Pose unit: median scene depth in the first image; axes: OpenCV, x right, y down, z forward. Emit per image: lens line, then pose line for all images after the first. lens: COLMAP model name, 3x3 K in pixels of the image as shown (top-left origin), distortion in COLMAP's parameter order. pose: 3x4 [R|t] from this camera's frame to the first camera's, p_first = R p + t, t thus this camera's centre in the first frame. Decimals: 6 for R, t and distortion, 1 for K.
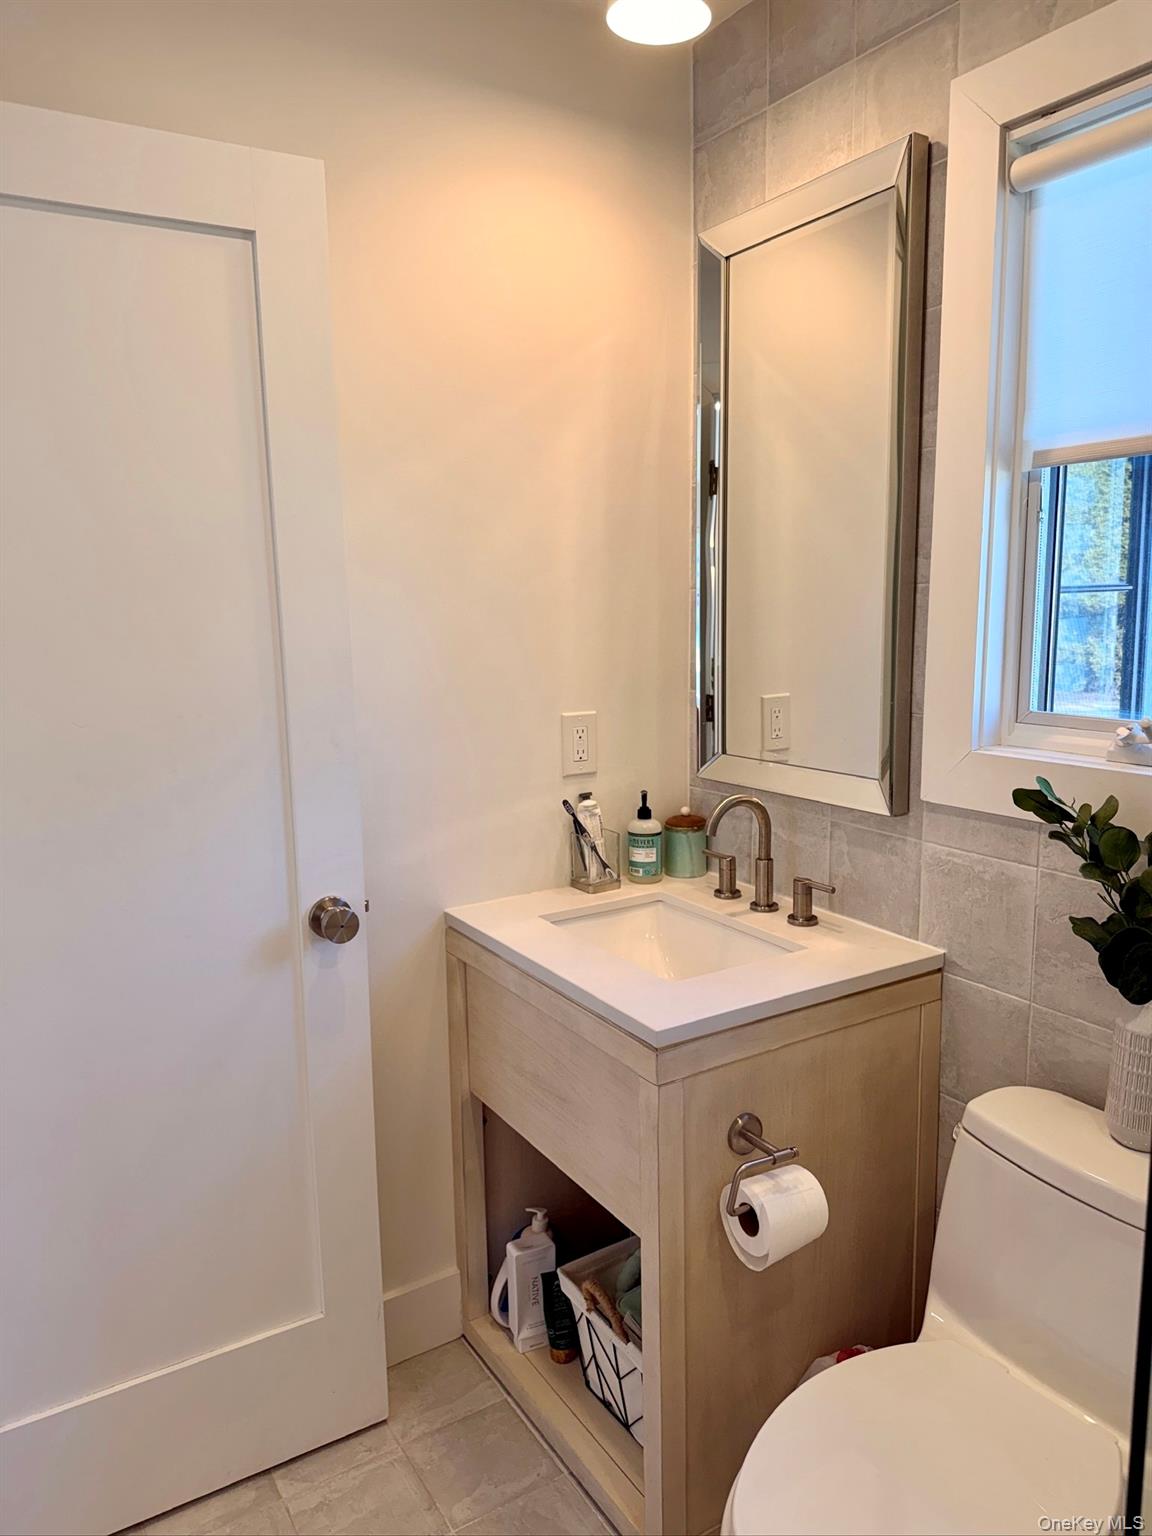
lens RADIAL K [[1069.6, 0, 576.0], [0, 1069.6, 768.0], [0, 0, 1]] dist [0.055380, -0.075823]
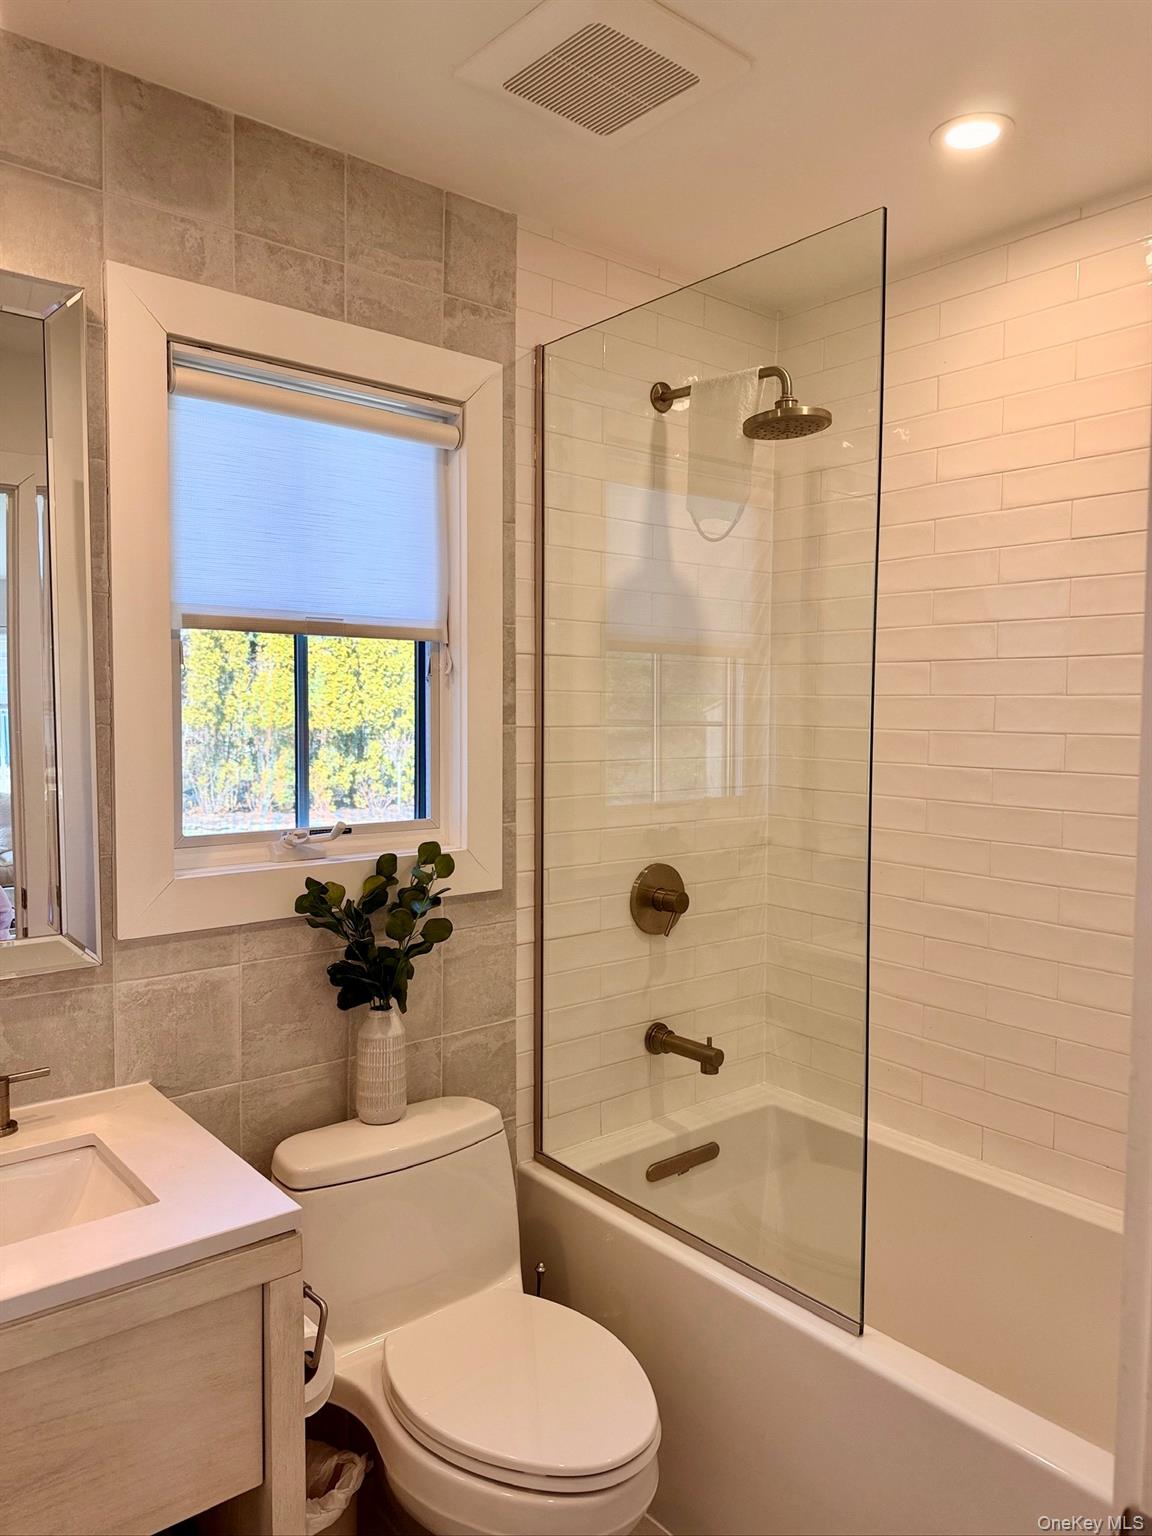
lens RADIAL K [[1069.6, 0, 576.0], [0, 1069.6, 768.0], [0, 0, 1]] dist [0.055380, -0.075823]
pose [[-0.133949, -0.034068, 0.990403, -0.743719], [0.155764, 0.986262, 0.054993, -0.120621], [-0.978670, 0.161636, -0.126802, 0.717975]]
